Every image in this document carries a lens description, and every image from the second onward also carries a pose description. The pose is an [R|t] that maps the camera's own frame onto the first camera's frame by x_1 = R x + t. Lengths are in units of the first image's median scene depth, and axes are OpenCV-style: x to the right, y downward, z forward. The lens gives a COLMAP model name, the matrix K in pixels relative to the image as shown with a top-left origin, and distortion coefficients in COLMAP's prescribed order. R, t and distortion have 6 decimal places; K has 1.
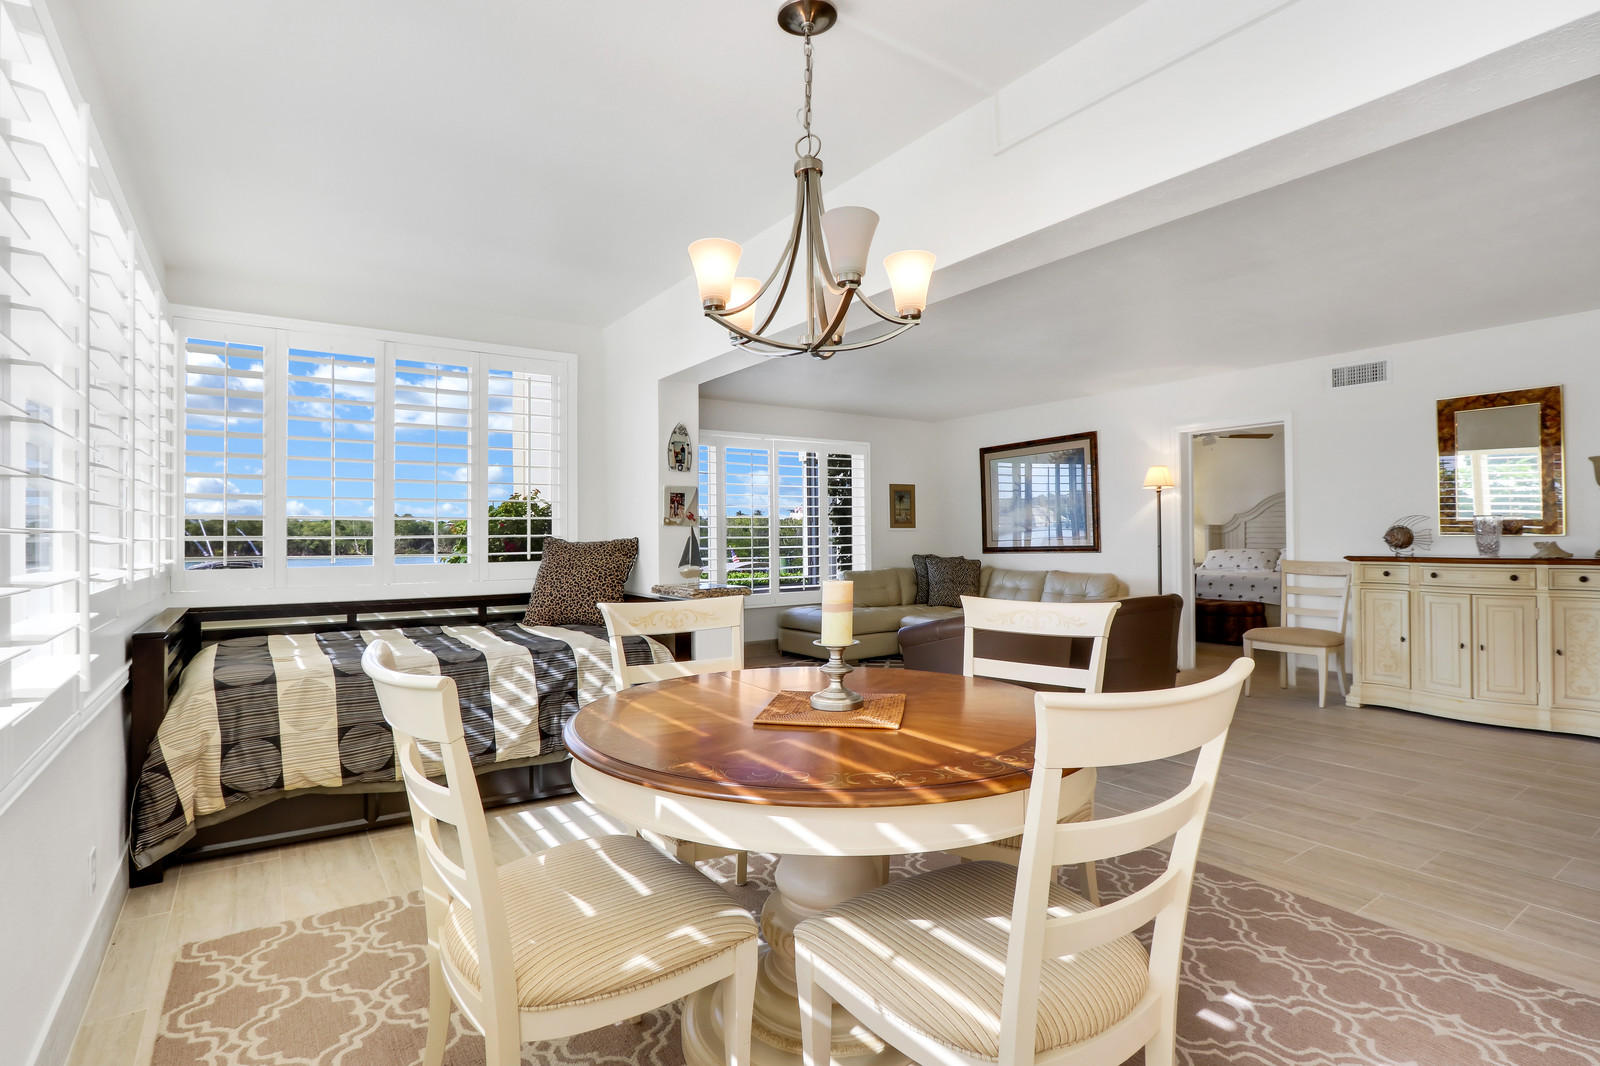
lens RADIAL K [[779.9, 0, 771.9], [0, 779.9, 529.7], [0, 0, 1]] dist [-0.018706, 0.000602]
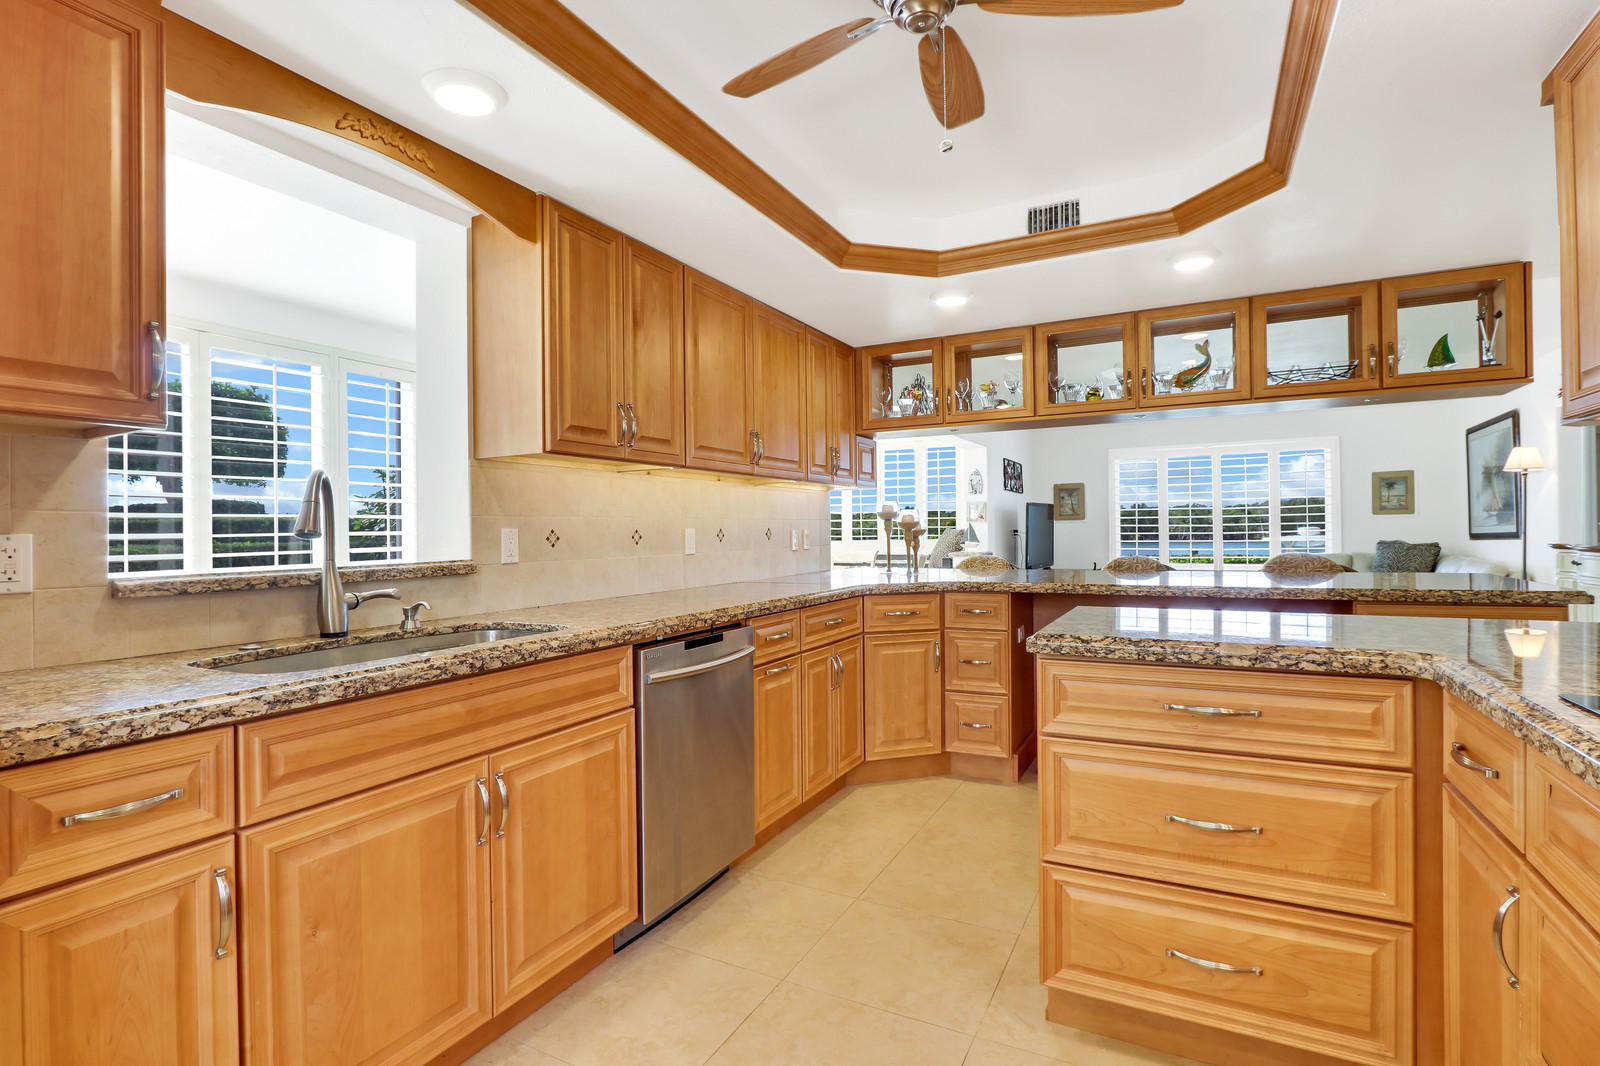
lens RADIAL K [[770.1, 0, 775.9], [0, 770.1, 529.6], [0, 0, 1]] dist [-0.018162, 0.000836]
pose [[0.466919, -0.002015, -0.884298, 0.876737], [0.017936, 0.999813, 0.007192, -0.004968], [0.884118, -0.019219, 0.466868, -0.224788]]
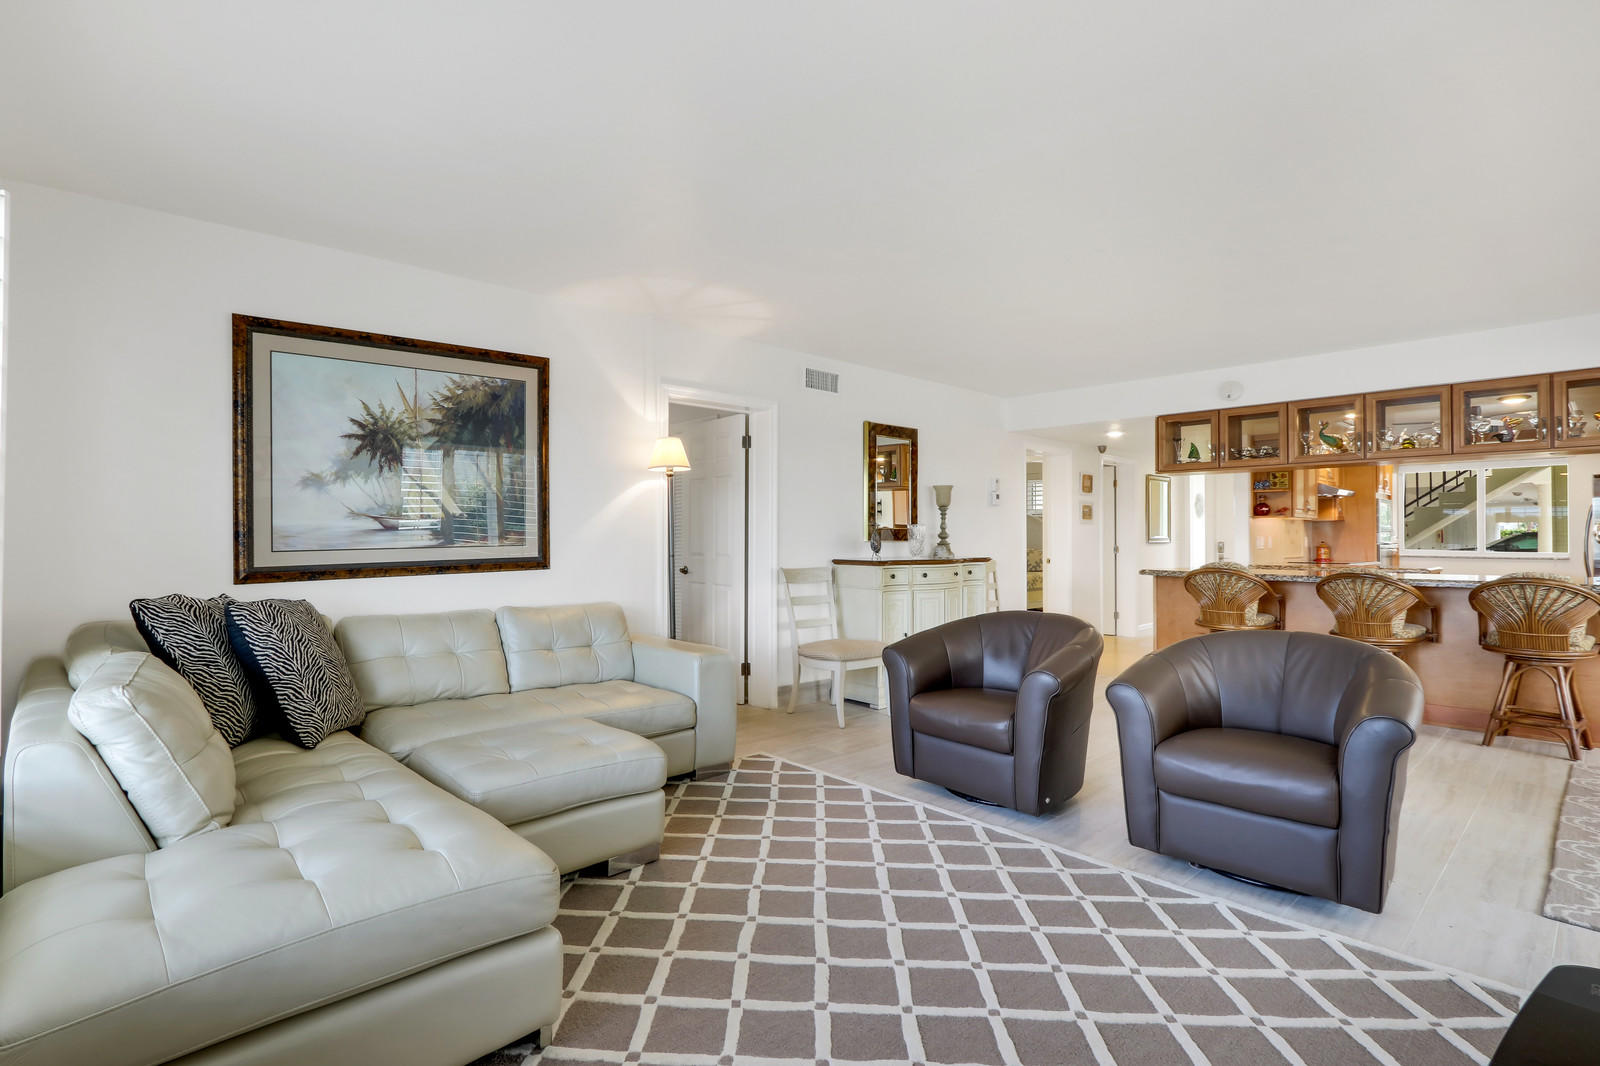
lens RADIAL K [[779.9, 0, 771.9], [0, 779.9, 529.7], [0, 0, 1]] dist [-0.018706, 0.000602]
pose [[-0.145120, 0.018867, 0.989234, -0.191619], [-0.007592, 0.999767, -0.020182, 0.011498], [-0.989385, -0.010439, -0.144943, 1.001619]]
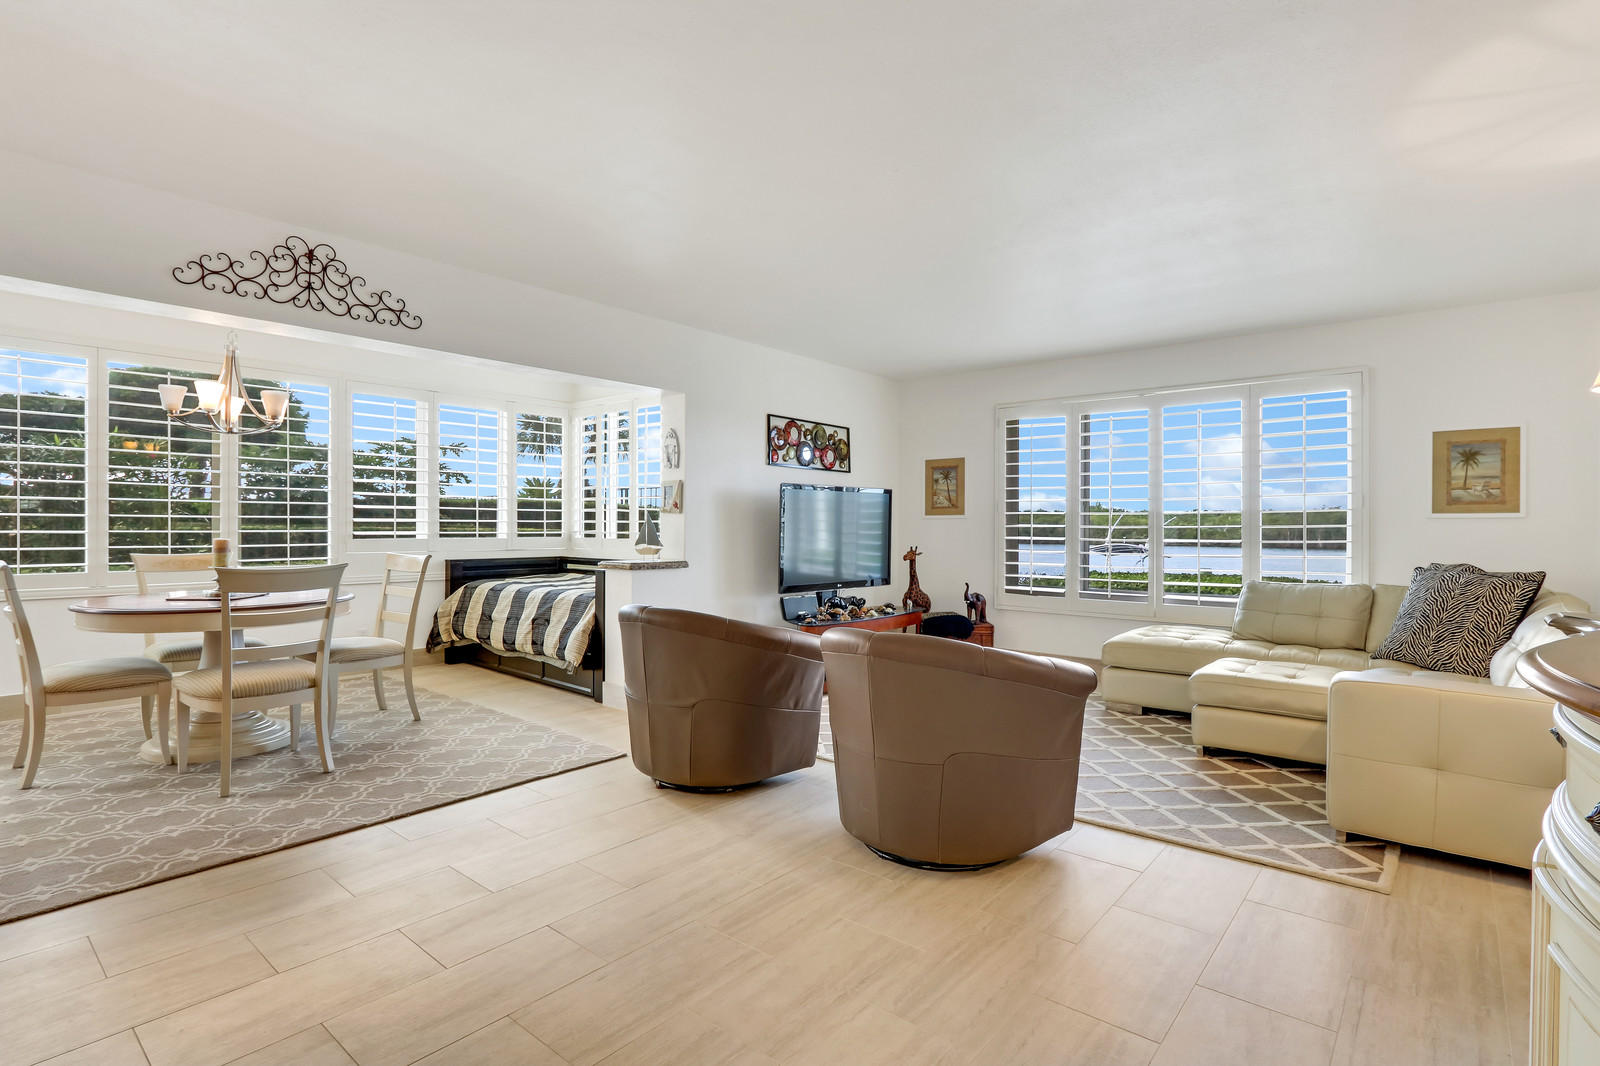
lens RADIAL K [[779.9, 0, 771.9], [0, 779.9, 529.7], [0, 0, 1]] dist [-0.018706, 0.000602]
pose [[0.259788, 0.013919, -0.965565, 0.713681], [-0.001034, 0.999900, 0.014136, 0.002852], [0.965665, -0.002674, 0.259777, 0.538411]]
